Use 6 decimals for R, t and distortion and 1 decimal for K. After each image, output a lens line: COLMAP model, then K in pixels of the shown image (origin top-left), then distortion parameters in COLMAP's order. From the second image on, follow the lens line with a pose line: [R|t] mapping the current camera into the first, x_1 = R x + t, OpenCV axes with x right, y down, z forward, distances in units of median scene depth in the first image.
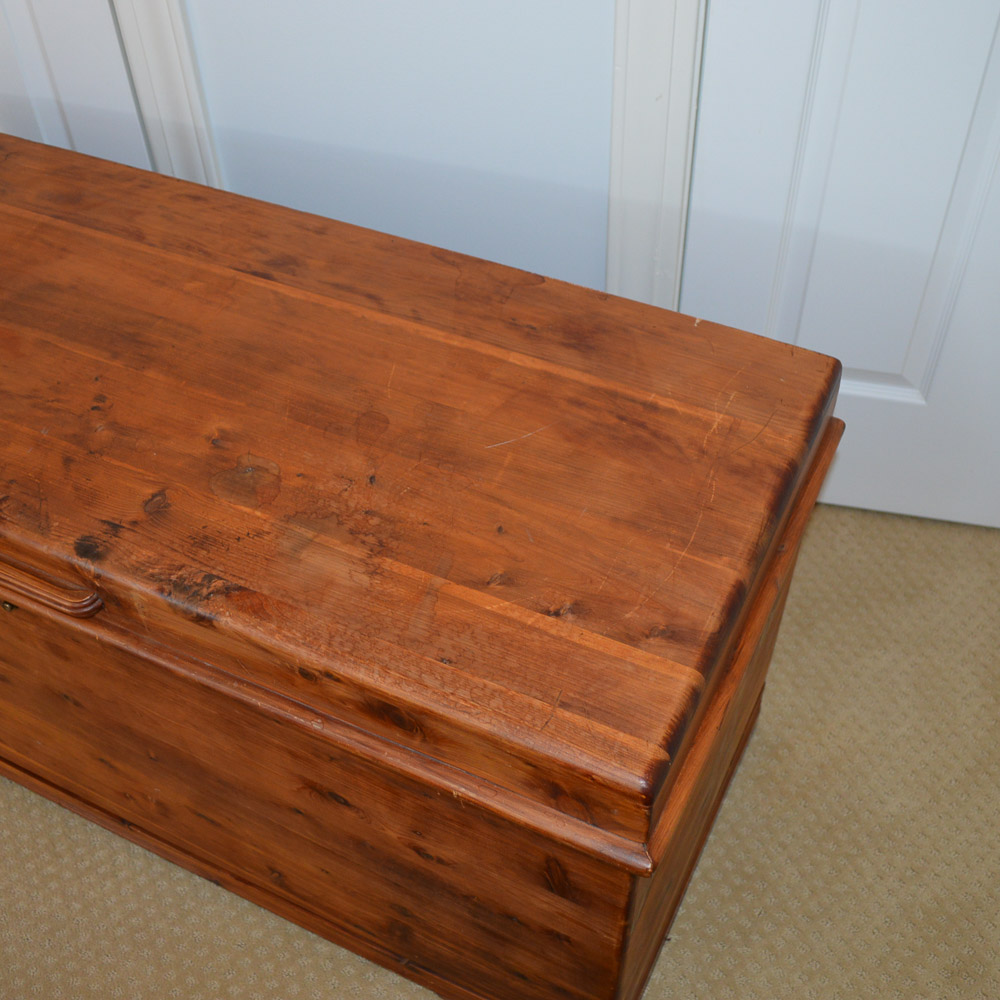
lens RADIAL K [[1240.7, 0, 492.1], [0, 1240.7, 498.5], [0, 0, 1]] dist [-0.076126, 0.000000]
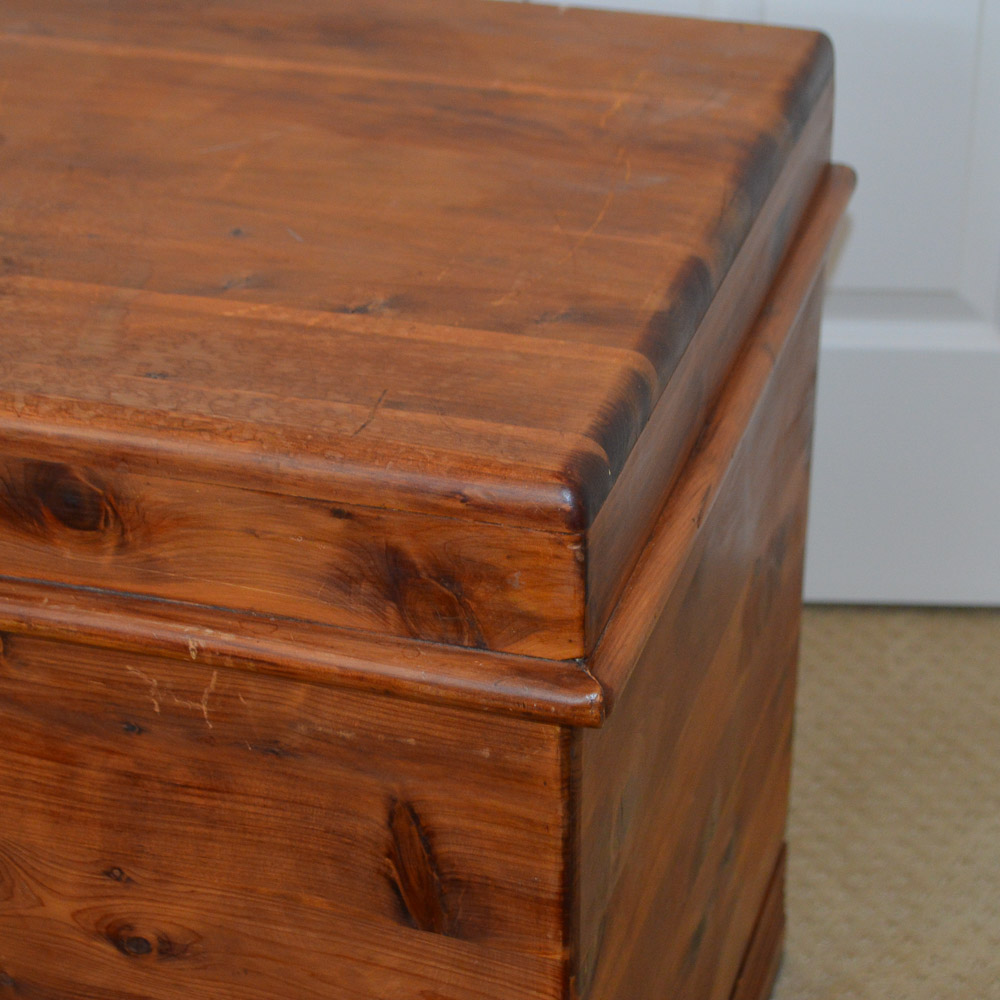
lens RADIAL K [[2592.0, 0, 503.9], [0, 2592.0, 501.5], [0, 0, 1]] dist [-0.028220, 0.000000]
pose [[0.986376, -0.070390, 0.148683, -0.056109], [0.111528, 0.950542, -0.289881, 0.488569], [-0.120925, 0.302515, 0.945443, -0.013974]]
